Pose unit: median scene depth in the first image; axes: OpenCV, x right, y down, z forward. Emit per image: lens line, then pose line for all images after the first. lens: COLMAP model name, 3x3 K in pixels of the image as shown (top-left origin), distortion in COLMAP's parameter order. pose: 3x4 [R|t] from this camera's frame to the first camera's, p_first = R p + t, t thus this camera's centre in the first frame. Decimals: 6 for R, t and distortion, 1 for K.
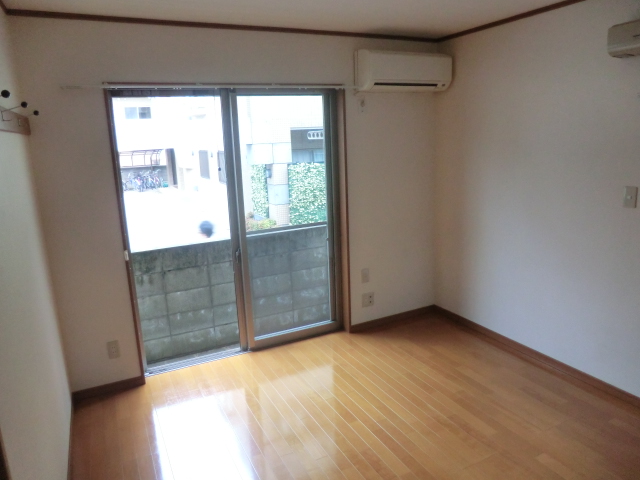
lens RADIAL K [[461.9, 0, 313.5], [0, 461.9, 239.4], [0, 0, 1]] dist [-0.082226, 0.079320]
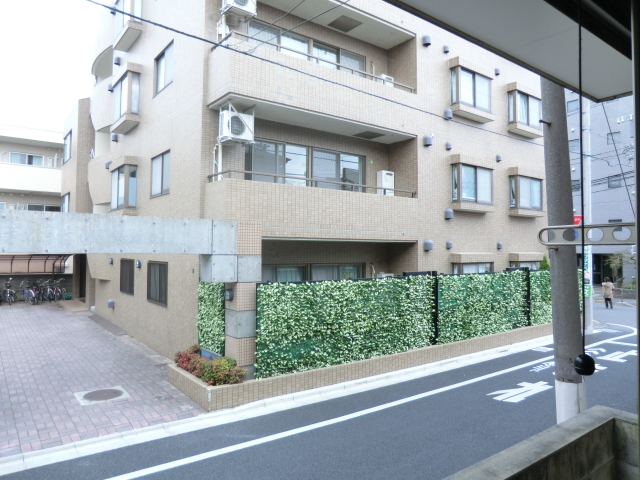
lens RADIAL K [[461.9, 0, 319.1], [0, 461.9, 241.9], [0, 0, 1]] dist [-0.082226, 0.079320]
pose [[0.979548, 0.053634, 0.193930, -0.291404], [-0.005164, 0.970203, -0.242239, -0.134292], [-0.201144, 0.236283, 0.950637, 0.699805]]
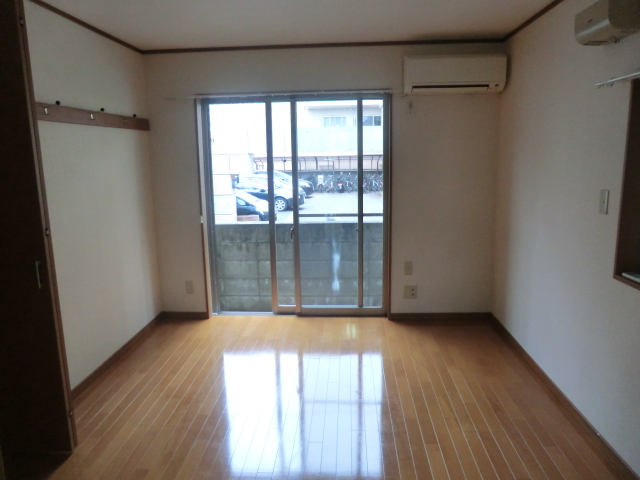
lens RADIAL K [[461.9, 0, 315.7], [0, 461.9, 236.9], [0, 0, 1]] dist [-0.082226, 0.079320]
pose [[0.868270, 0.113682, -0.482891, 0.408718], [-0.125038, 0.992113, 0.008735, 0.023386], [0.480076, 0.052795, 0.875637, -0.025989]]
